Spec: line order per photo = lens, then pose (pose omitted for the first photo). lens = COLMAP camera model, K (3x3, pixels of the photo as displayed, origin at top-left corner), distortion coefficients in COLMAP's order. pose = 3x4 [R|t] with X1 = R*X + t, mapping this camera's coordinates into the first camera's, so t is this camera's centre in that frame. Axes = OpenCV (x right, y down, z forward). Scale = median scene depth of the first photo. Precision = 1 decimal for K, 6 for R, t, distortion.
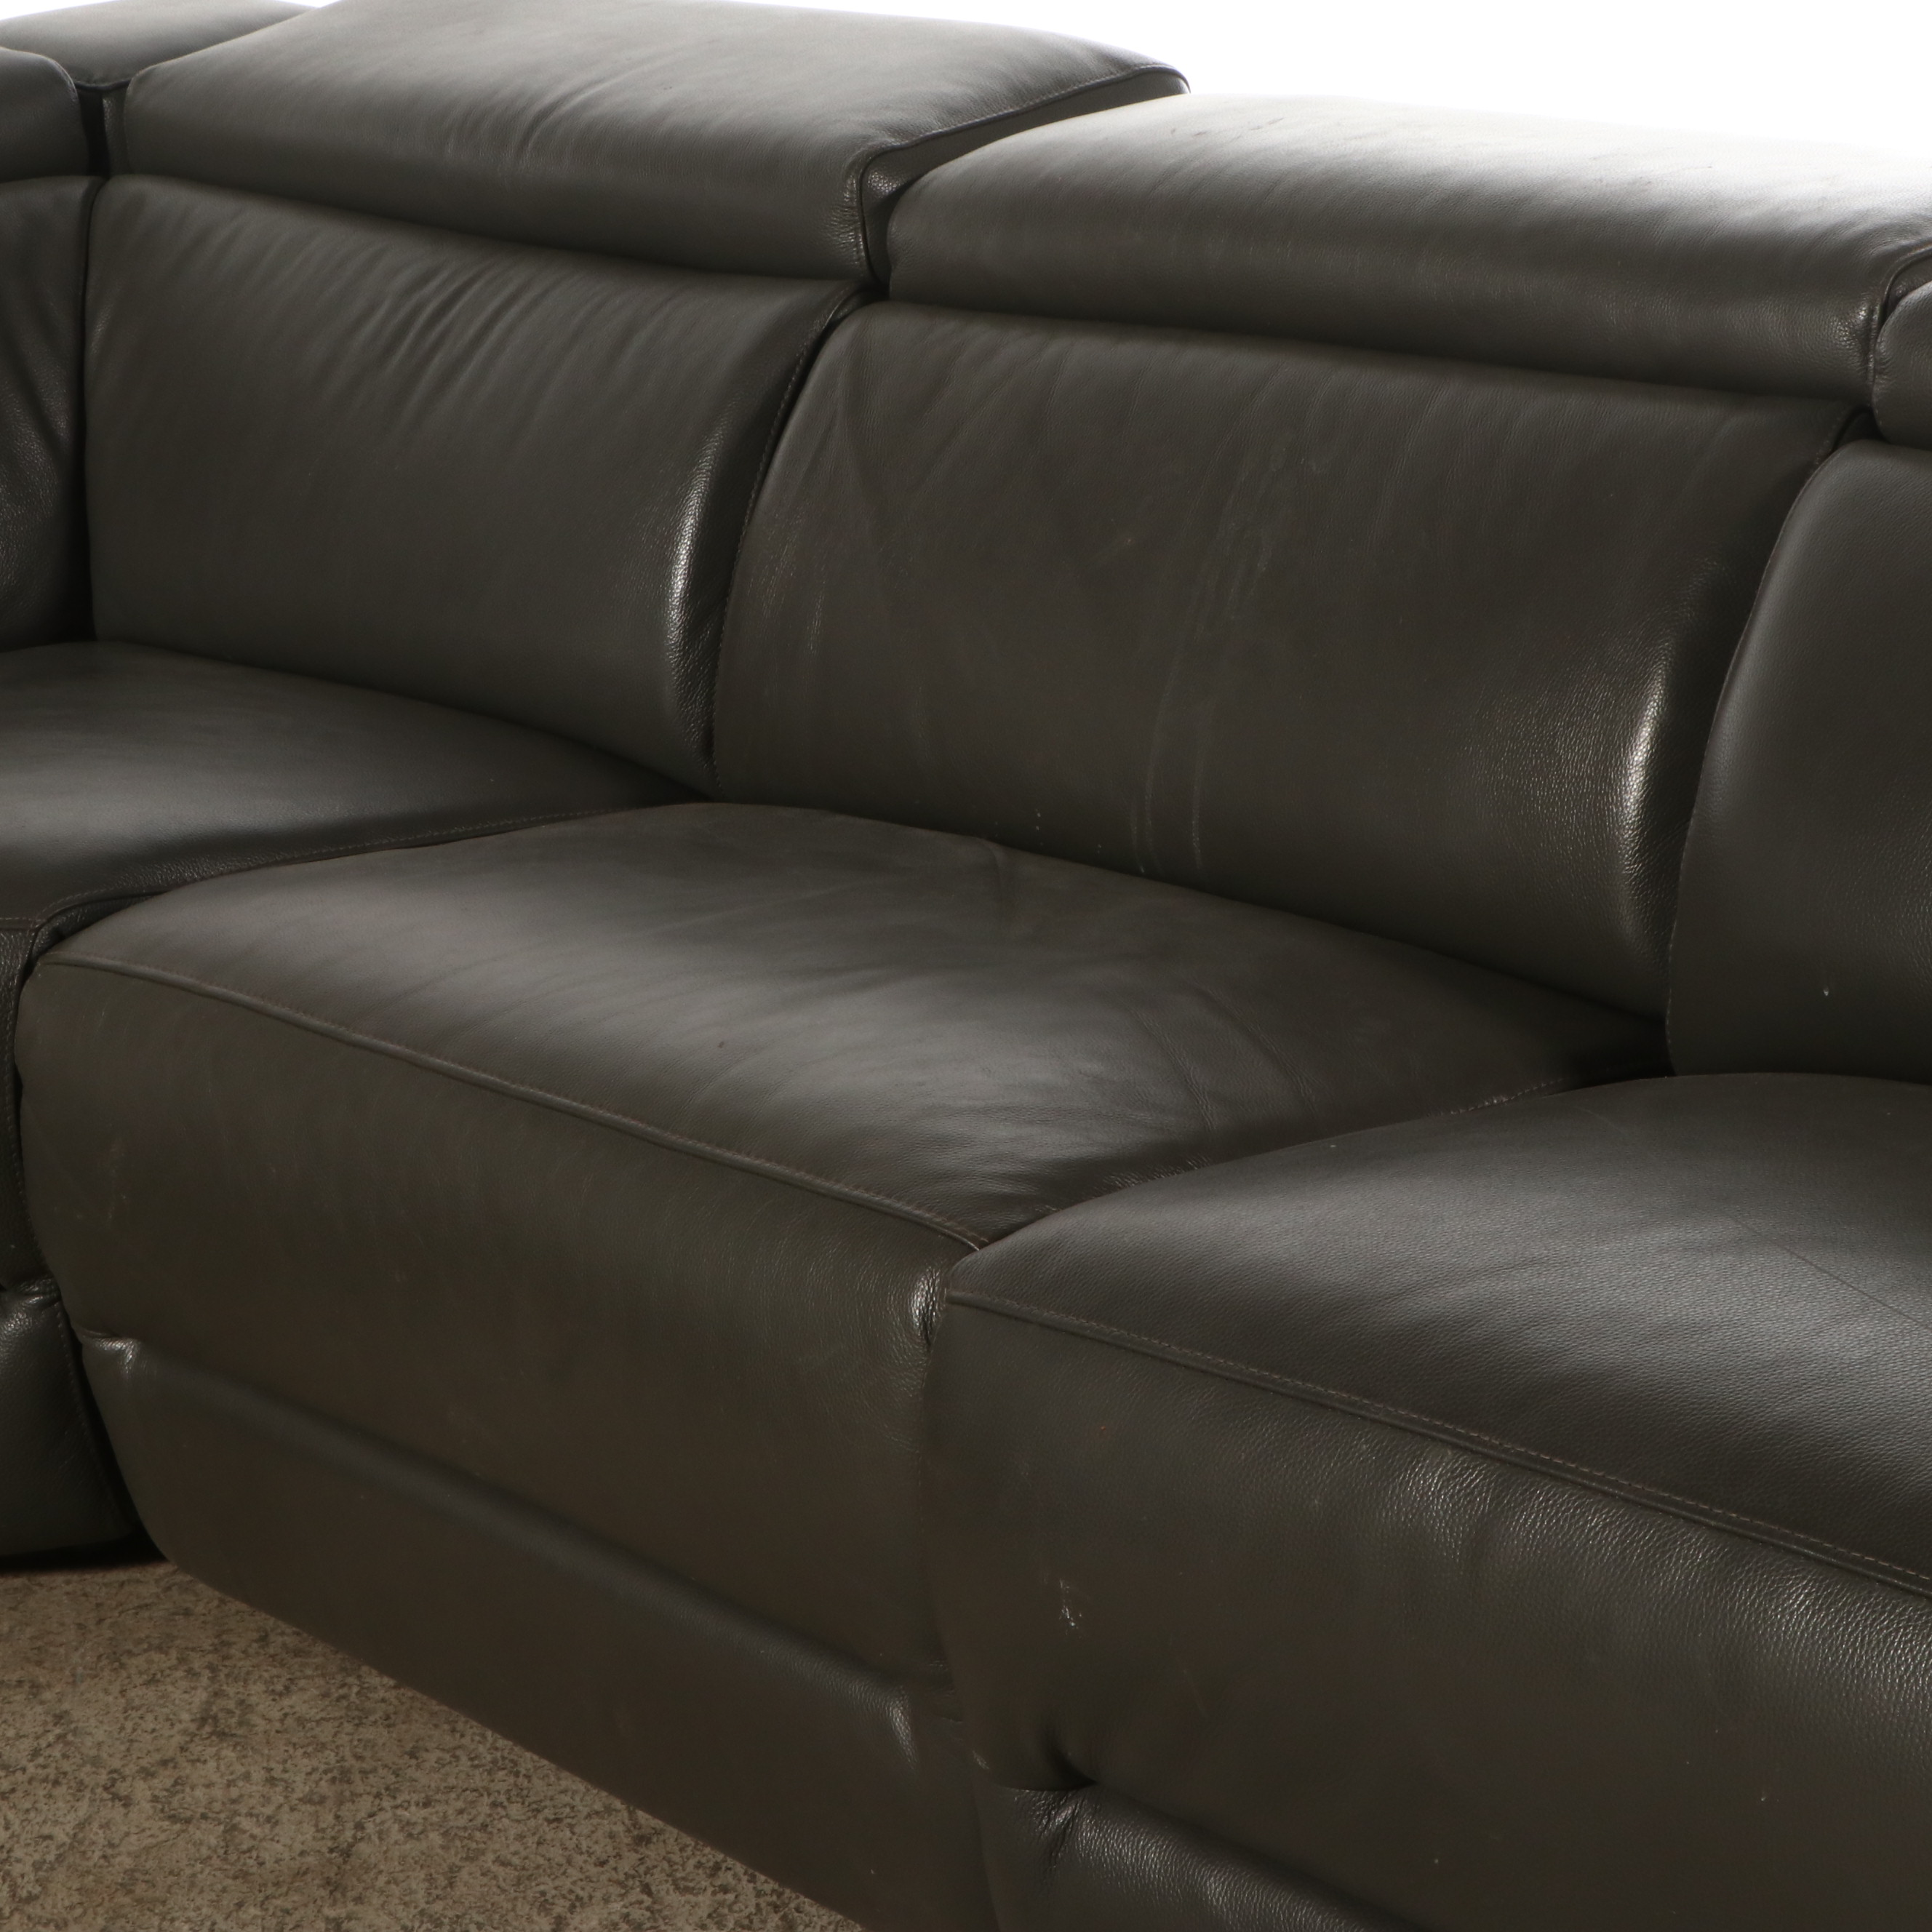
lens RADIAL K [[4398.9, 0, 966.0], [0, 4398.9, 966.0], [0, 0, 1]] dist [0.007337, 0.387235]
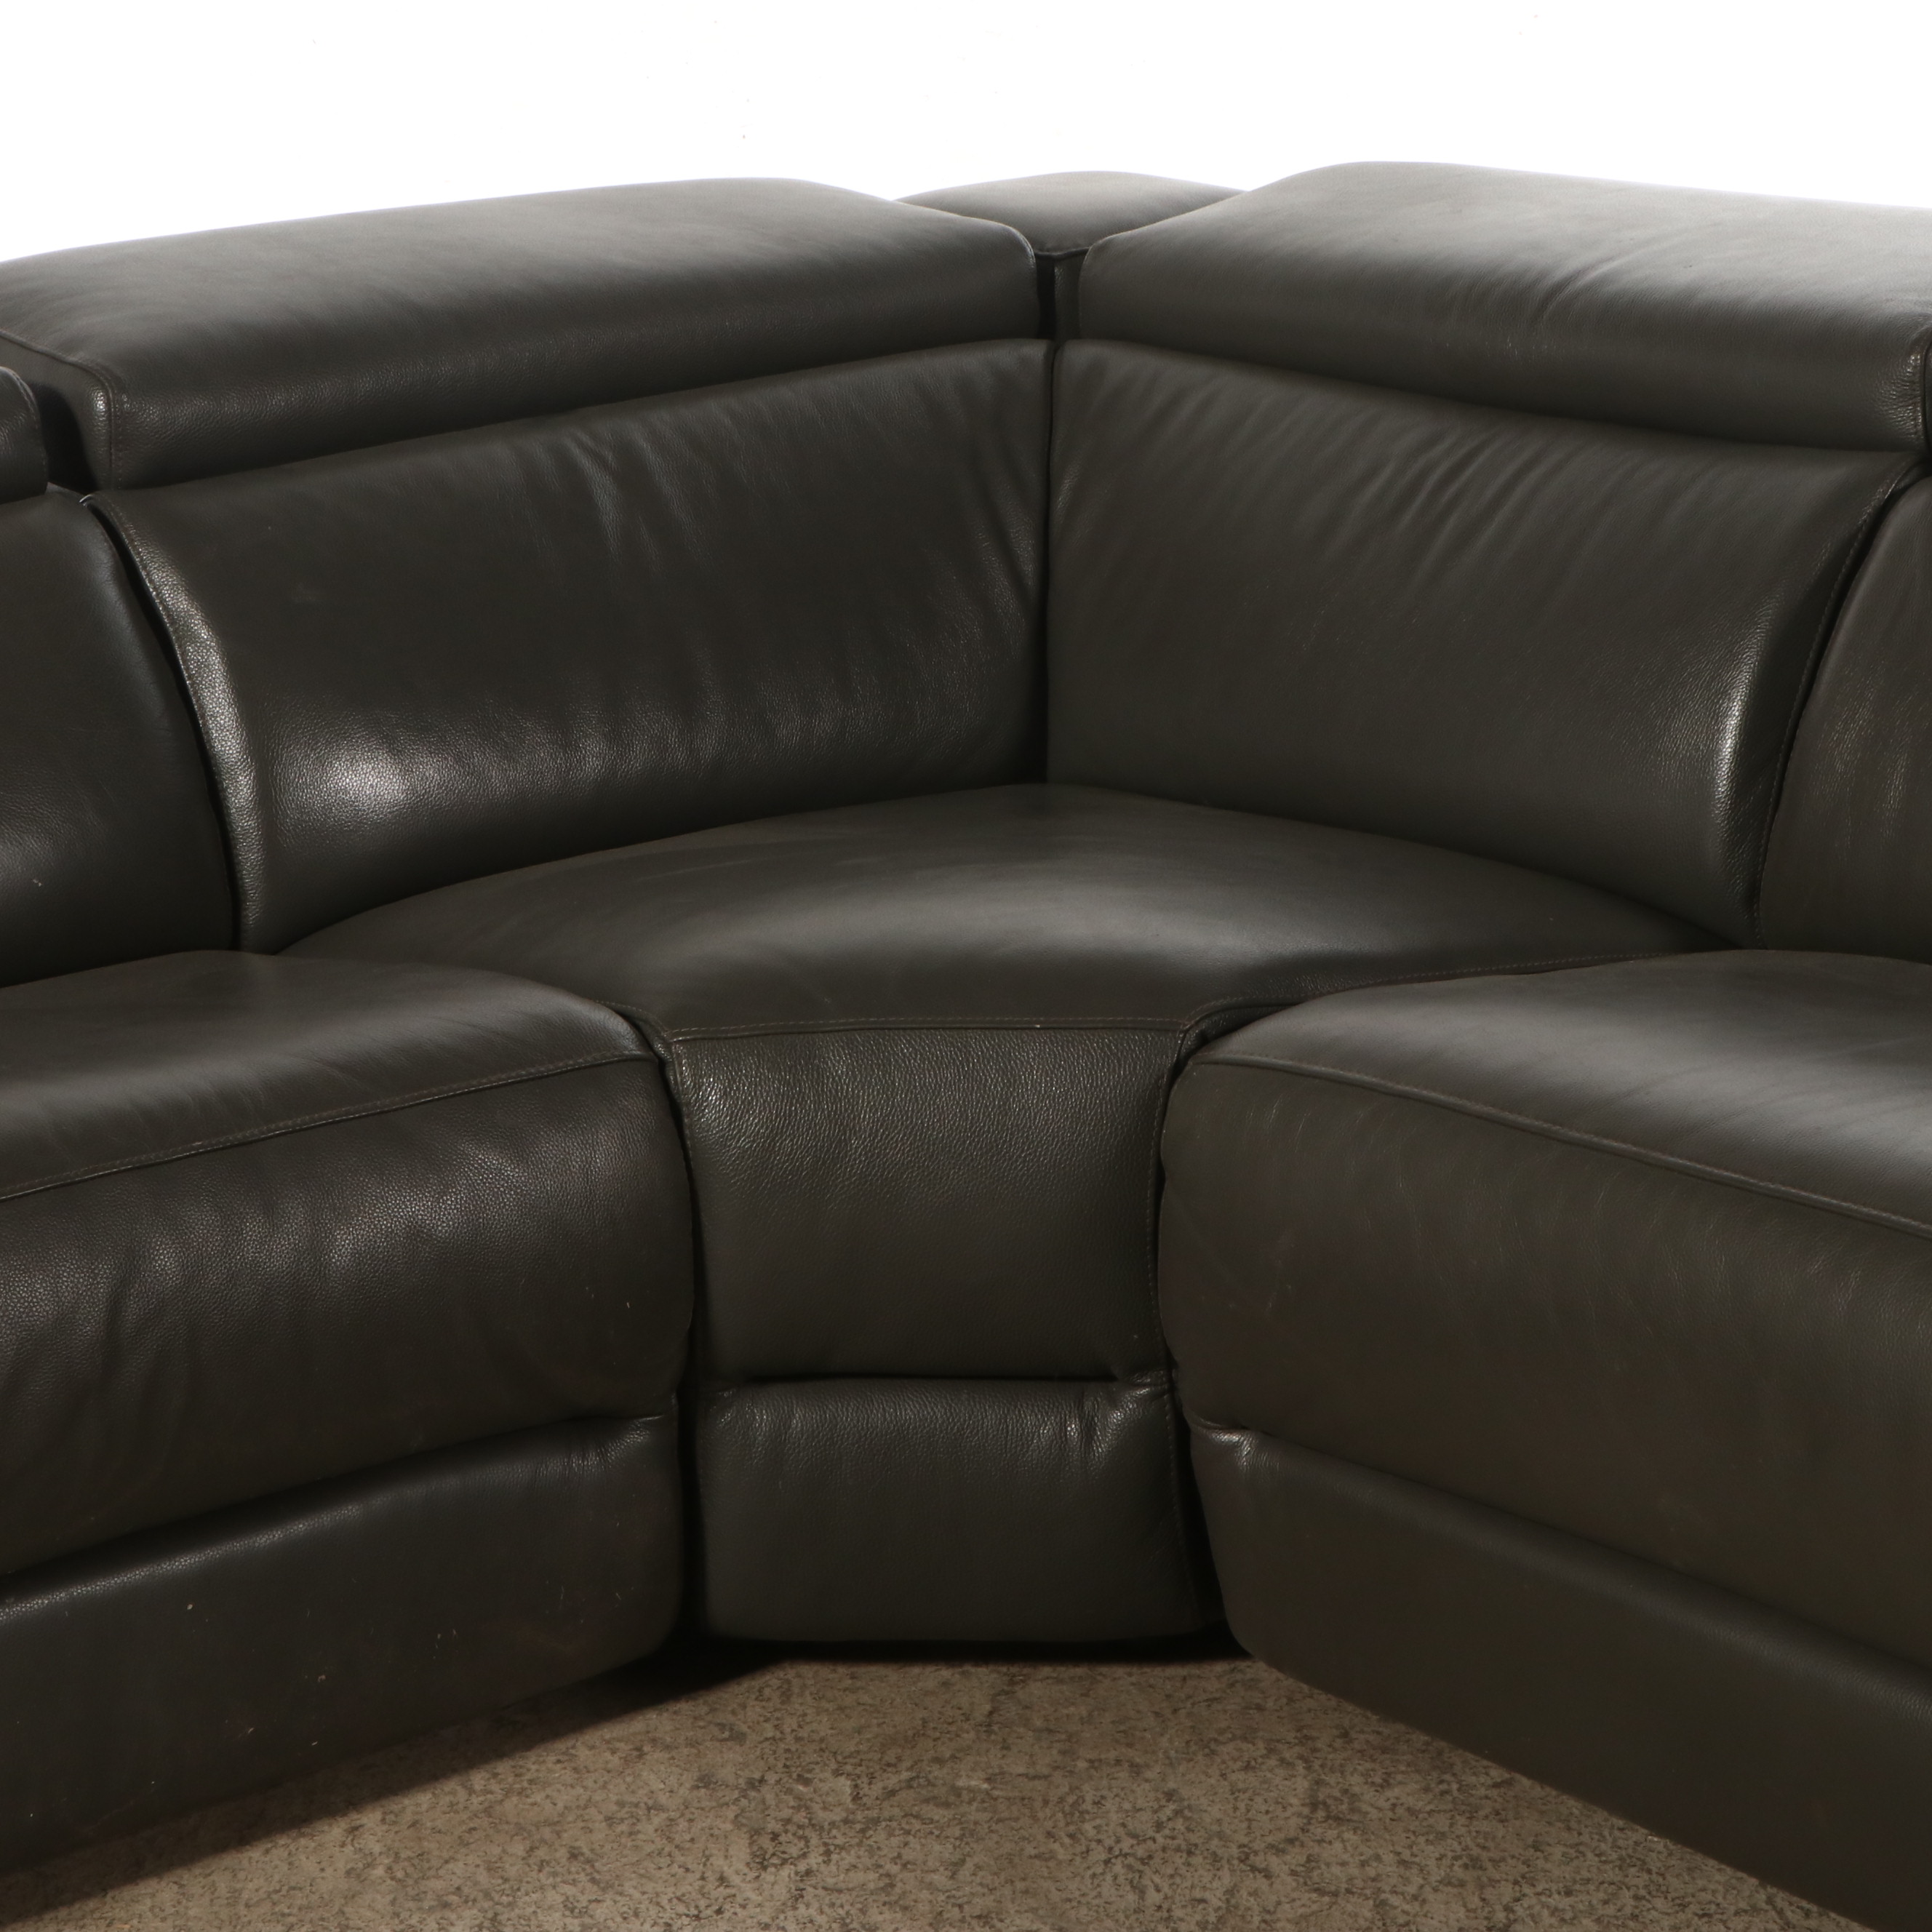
lens RADIAL K [[4576.9, 0, 966.0], [0, 4576.9, 966.0], [0, 0, 1]] dist [0.049243, 0.329317]
pose [[0.996784, 0.046015, -0.065611, -0.193337], [-0.049863, 0.997055, -0.058274, 0.042336], [0.062736, 0.061358, 0.996142, -0.084808]]
